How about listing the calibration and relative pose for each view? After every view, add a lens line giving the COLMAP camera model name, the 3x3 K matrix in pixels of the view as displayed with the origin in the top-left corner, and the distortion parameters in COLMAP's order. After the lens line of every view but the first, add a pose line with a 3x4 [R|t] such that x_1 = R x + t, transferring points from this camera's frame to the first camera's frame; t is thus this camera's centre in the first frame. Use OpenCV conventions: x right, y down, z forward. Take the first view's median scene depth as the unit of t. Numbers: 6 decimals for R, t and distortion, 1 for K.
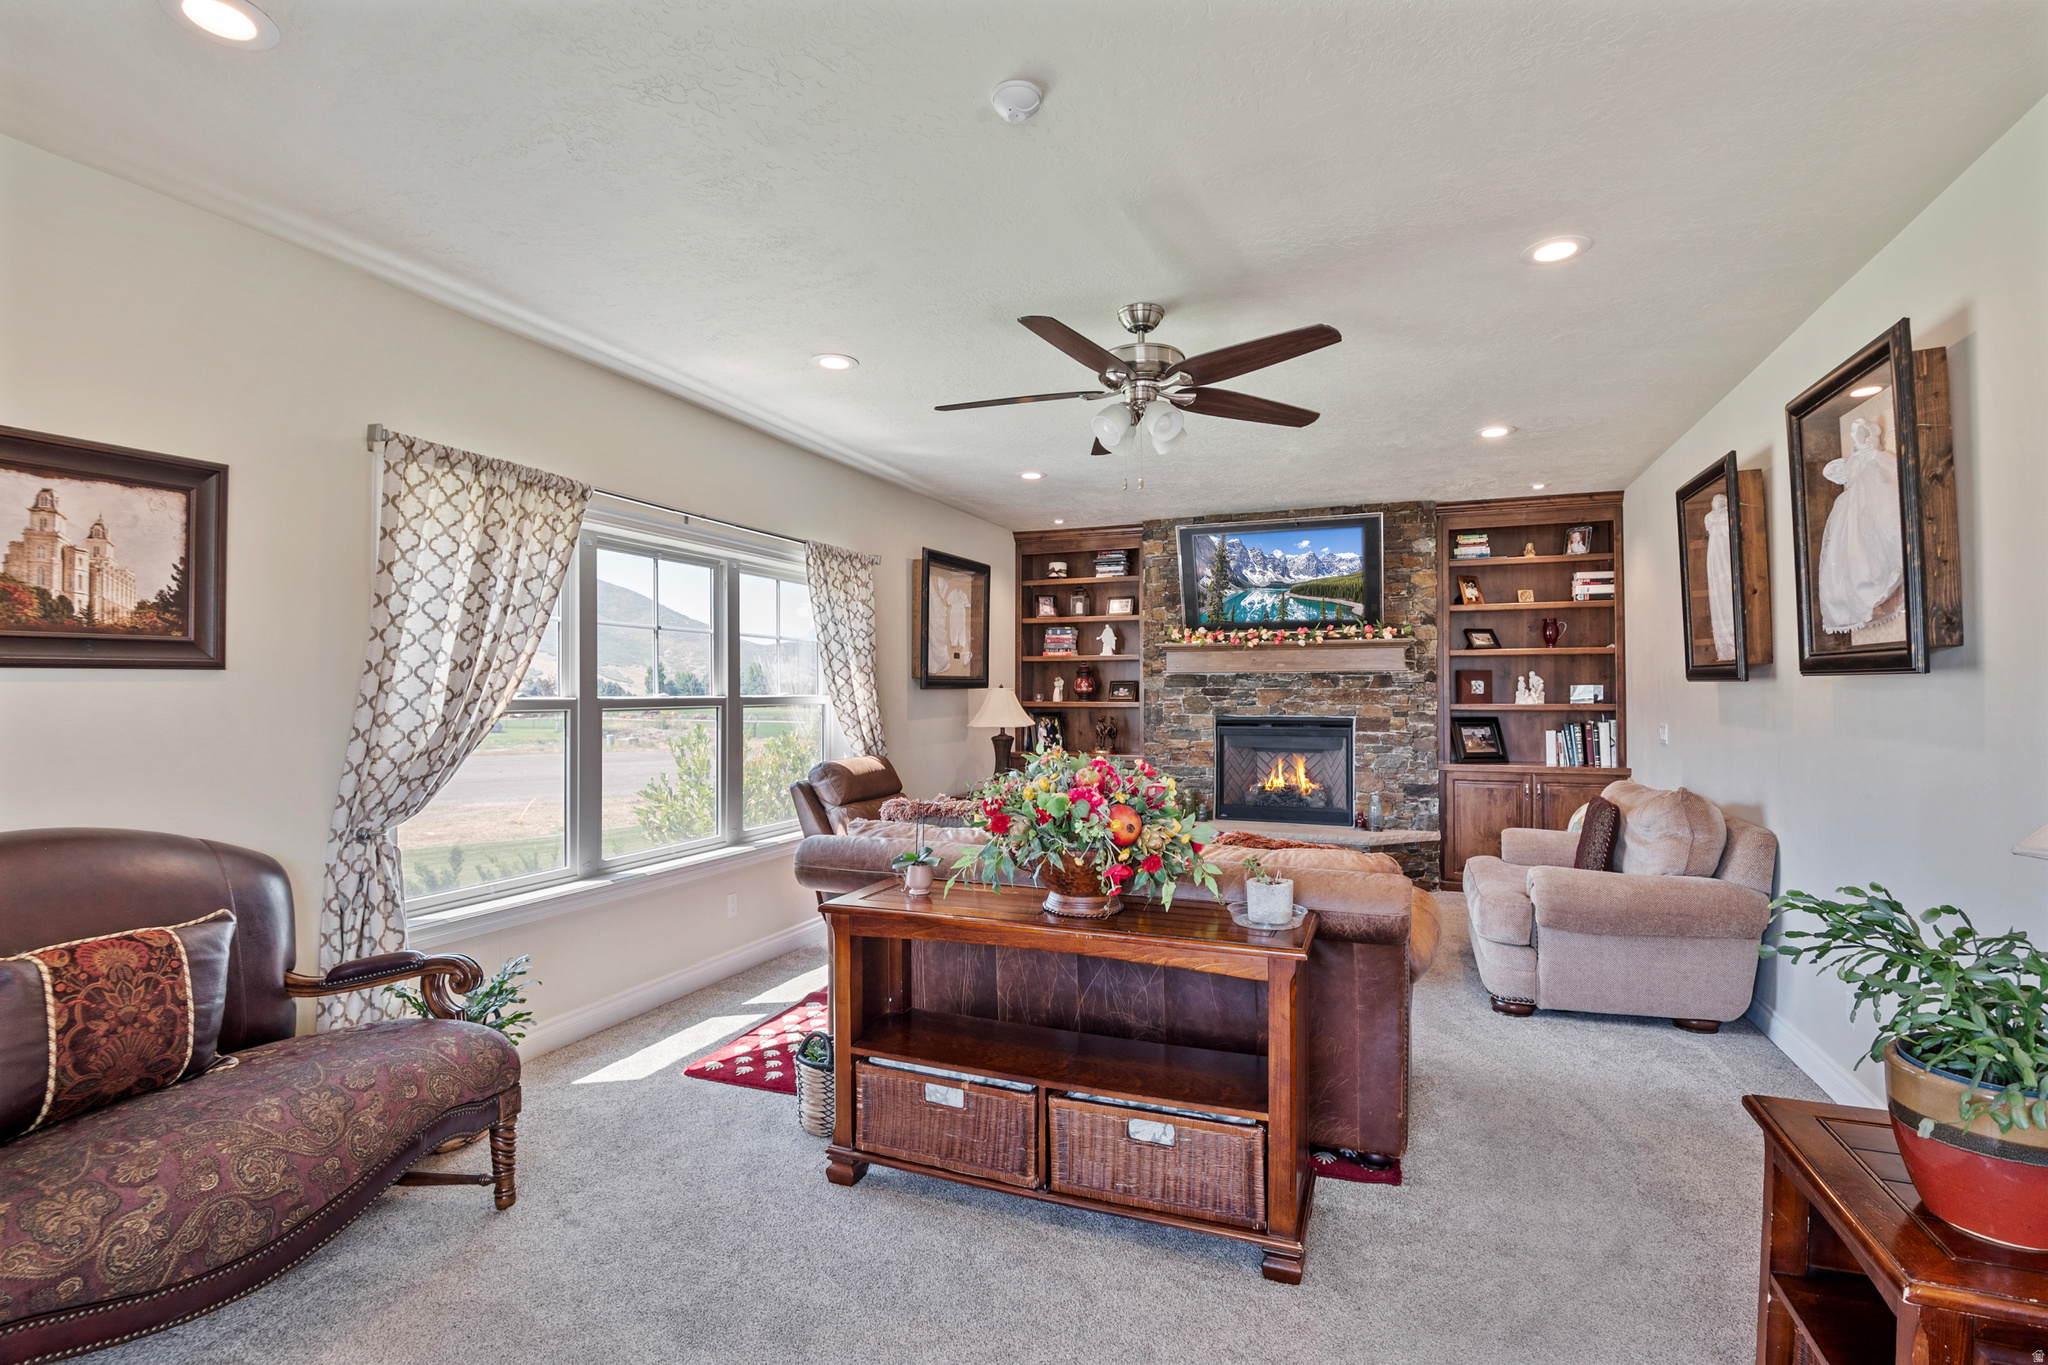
lens RADIAL K [[928.6, 0, 1029.2], [0, 928.6, 685.5], [0, 0, 1]] dist [-0.000347, -0.023608]
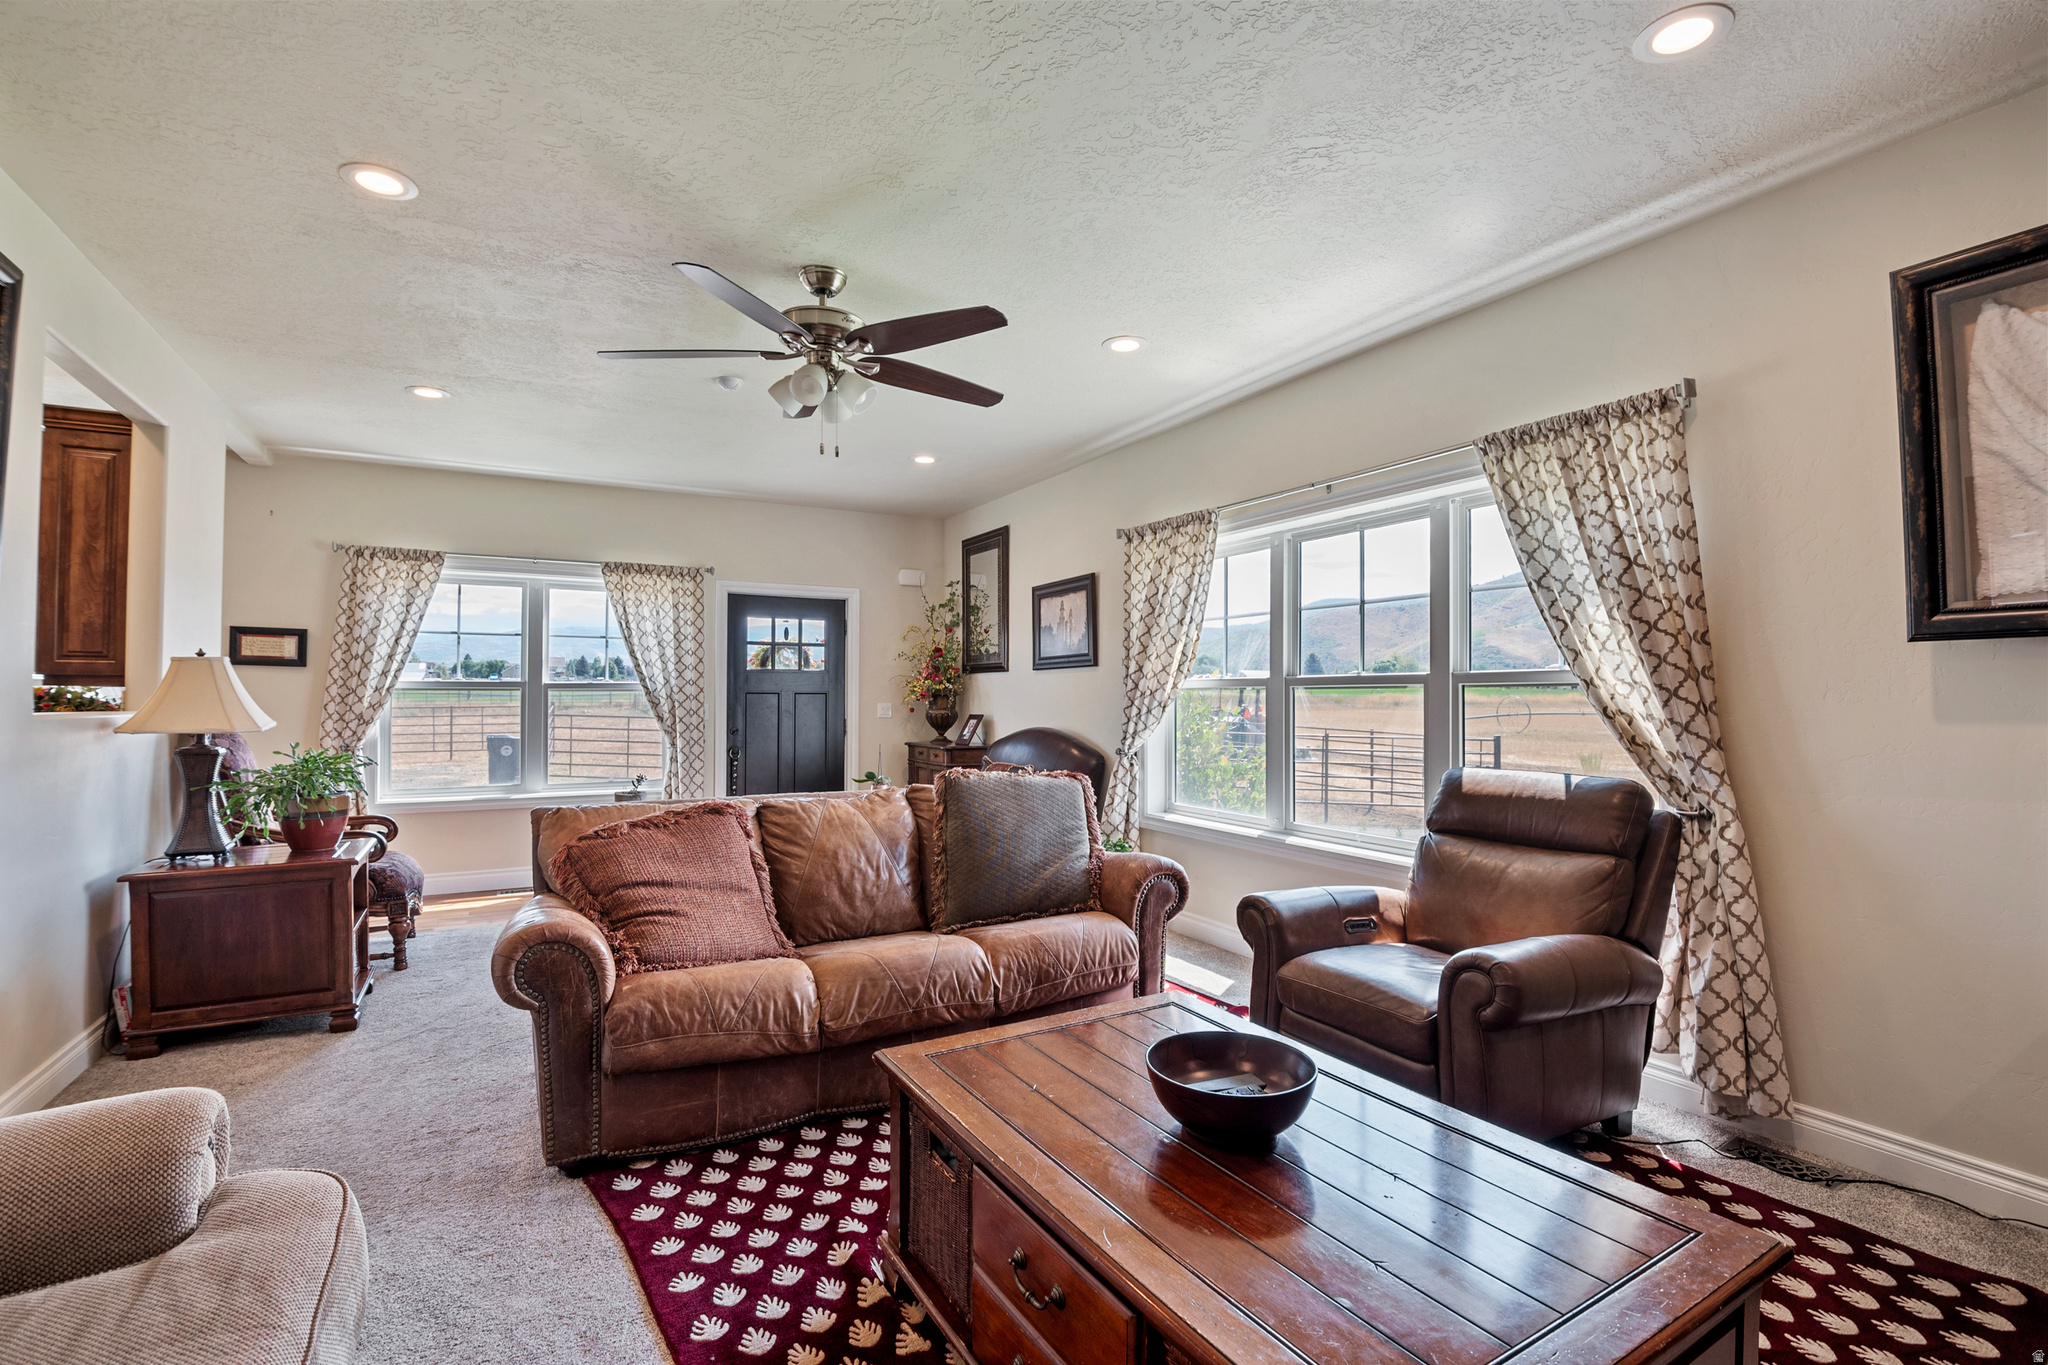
lens RADIAL K [[928.6, 0, 1029.2], [0, 928.6, 685.5], [0, 0, 1]] dist [-0.000347, -0.023608]
pose [[-0.617944, -0.003495, -0.786214, 0.374568], [0.012372, 0.999823, -0.014168, 0.022326], [0.786125, -0.018482, -0.617792, 0.875834]]
